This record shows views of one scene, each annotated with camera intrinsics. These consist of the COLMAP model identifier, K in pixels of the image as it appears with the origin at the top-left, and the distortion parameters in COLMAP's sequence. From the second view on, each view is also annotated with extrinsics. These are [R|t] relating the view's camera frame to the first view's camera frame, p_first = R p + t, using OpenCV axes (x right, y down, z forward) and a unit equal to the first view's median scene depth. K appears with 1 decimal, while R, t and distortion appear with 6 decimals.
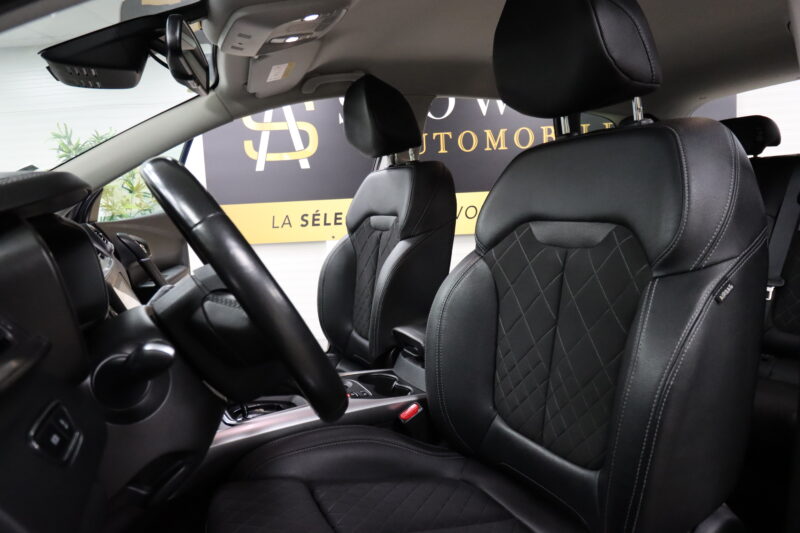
lens RADIAL K [[522.8, 0, 391.6], [0, 522.8, 246.9], [0, 0, 1]] dist [0.012909, -0.006362]
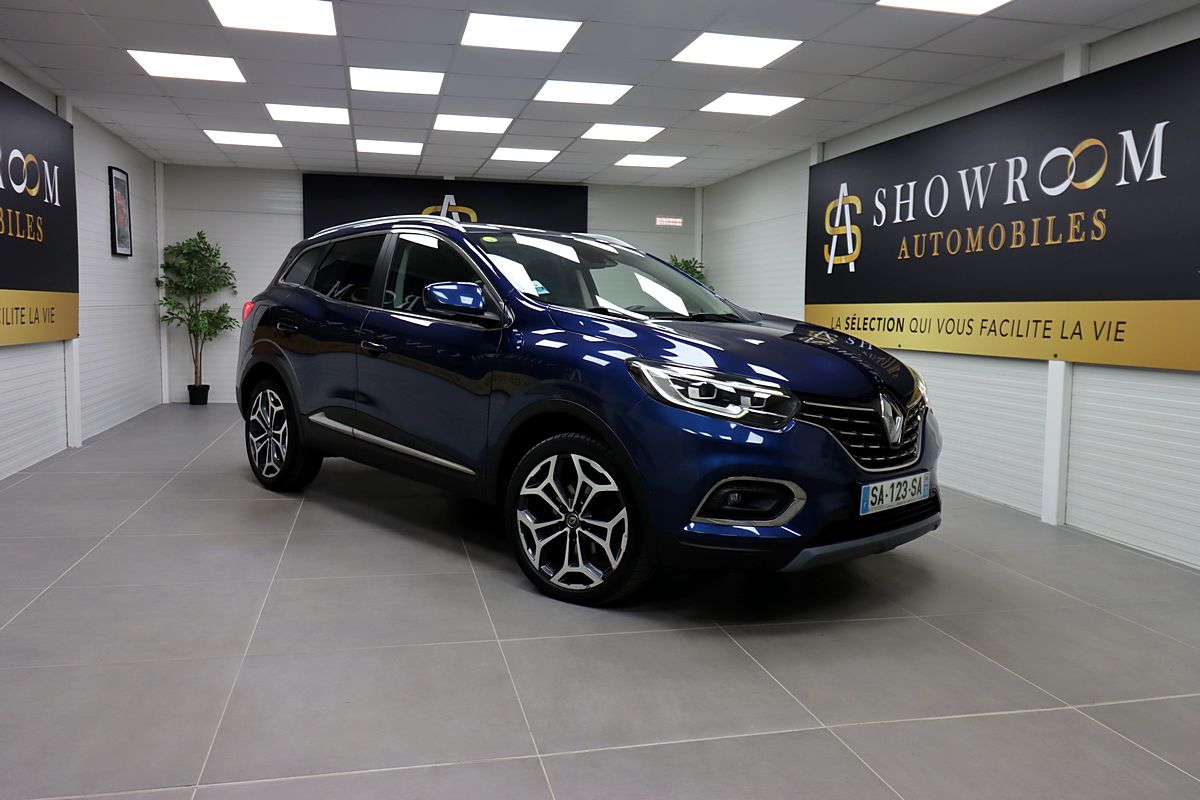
lens RADIAL K [[930.6, 0, 599.1], [0, 930.6, 404.1], [0, 0, 1]] dist [0.007868, 0.009931]
pose [[0.276798, 0.147762, -0.949500, 1.443609], [-0.087156, 0.987894, 0.128329, -0.086041], [0.956968, 0.047233, 0.286325, 0.035213]]
